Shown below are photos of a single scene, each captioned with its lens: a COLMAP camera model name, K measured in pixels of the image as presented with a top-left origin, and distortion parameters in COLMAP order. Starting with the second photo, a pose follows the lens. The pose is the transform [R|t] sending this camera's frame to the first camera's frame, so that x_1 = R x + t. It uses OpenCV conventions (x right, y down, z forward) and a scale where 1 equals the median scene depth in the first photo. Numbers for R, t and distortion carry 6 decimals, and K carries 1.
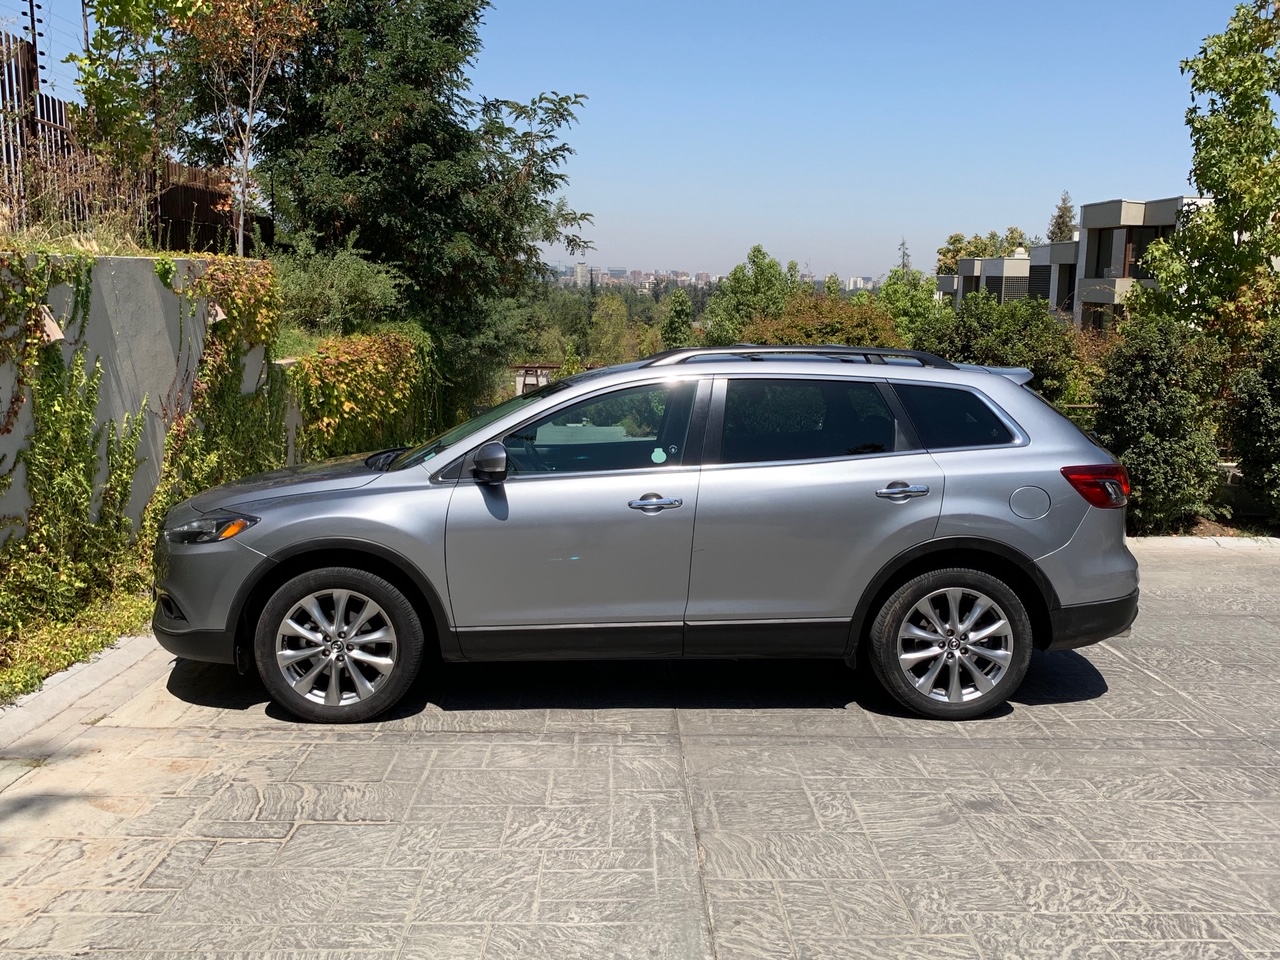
lens RADIAL K [[1155.8, 0, 640.0], [0, 1155.8, 480.0], [0, 0, 1]] dist [0.017497, 0.005301]
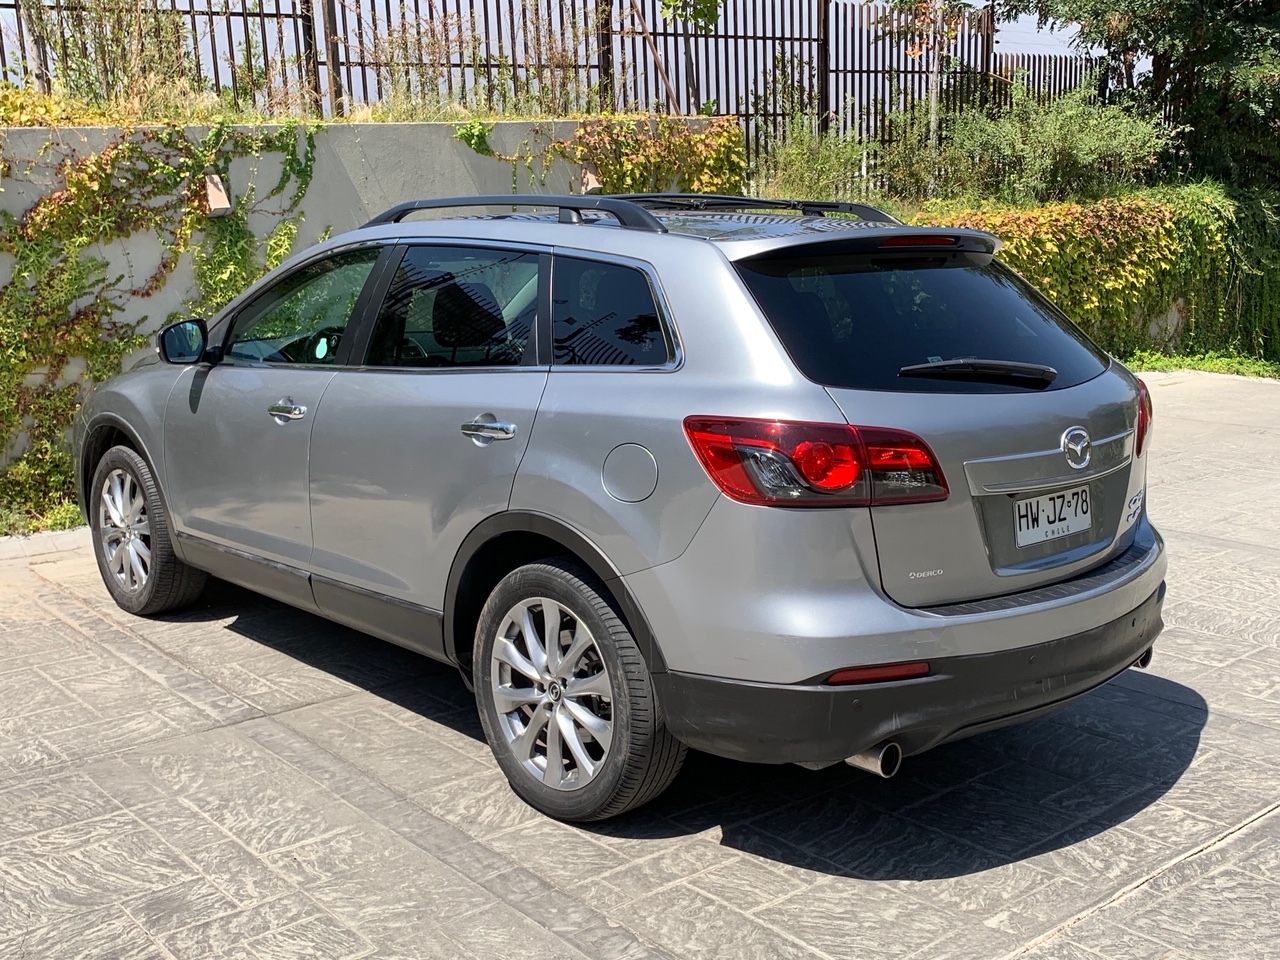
lens RADIAL K [[1370.0, 0, 640.0], [0, 1370.0, 480.0], [0, 0, 1]] dist [0.012966, -0.007982]
pose [[0.644105, 0.130030, -0.753804, 0.817488], [-0.079960, 0.991493, 0.102707, -0.044783], [0.760746, -0.005880, 0.649023, 0.569229]]
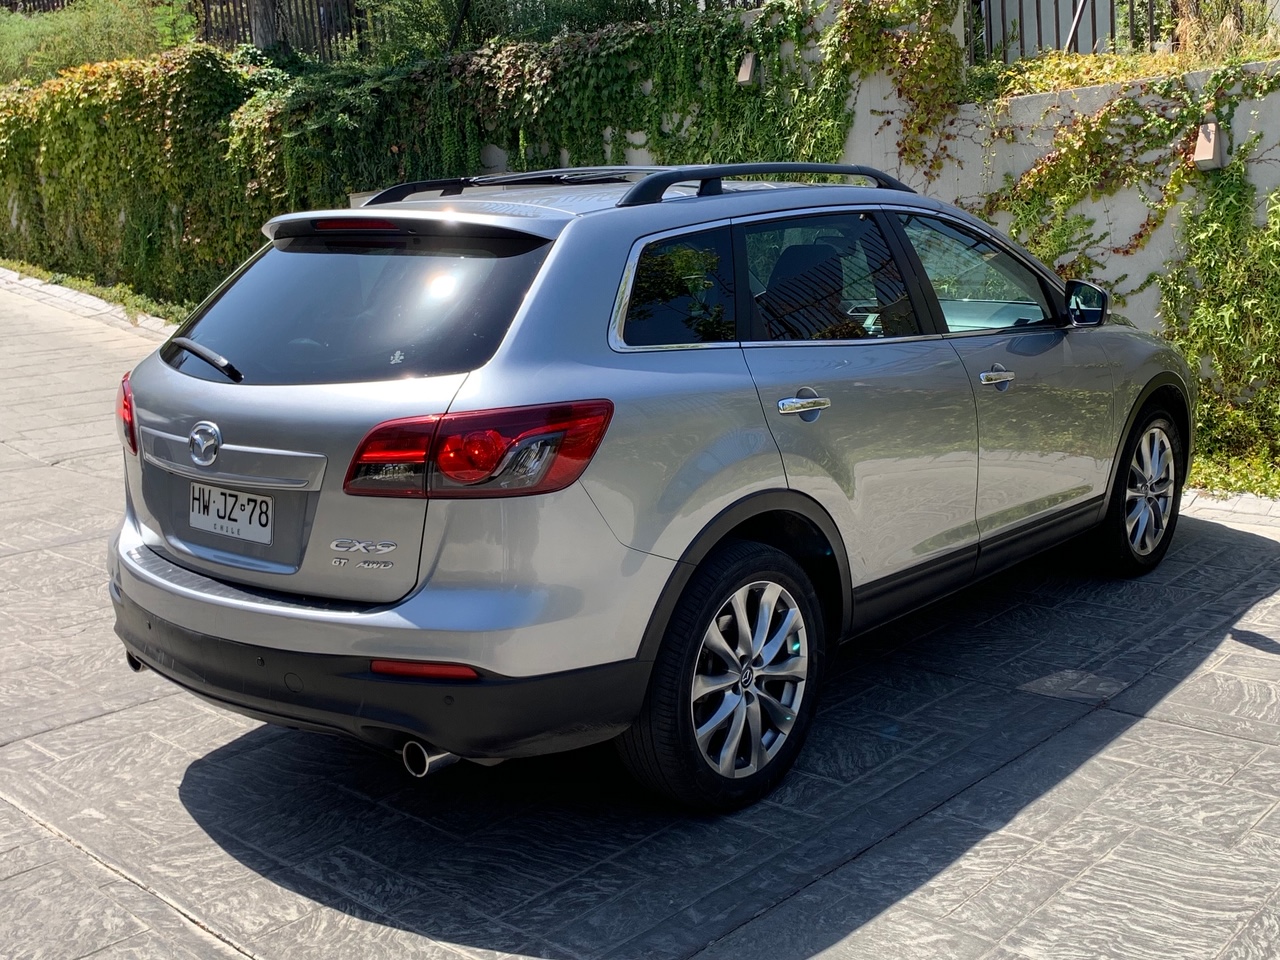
lens RADIAL K [[1408.9, 0, 640.0], [0, 1408.9, 480.0], [0, 0, 1]] dist [-0.006593, -0.018997]
pose [[-0.693447, 0.154401, -0.703770, 0.775599], [-0.052412, 0.963371, 0.263000, -0.174803], [0.718599, 0.219262, -0.659954, 1.733347]]
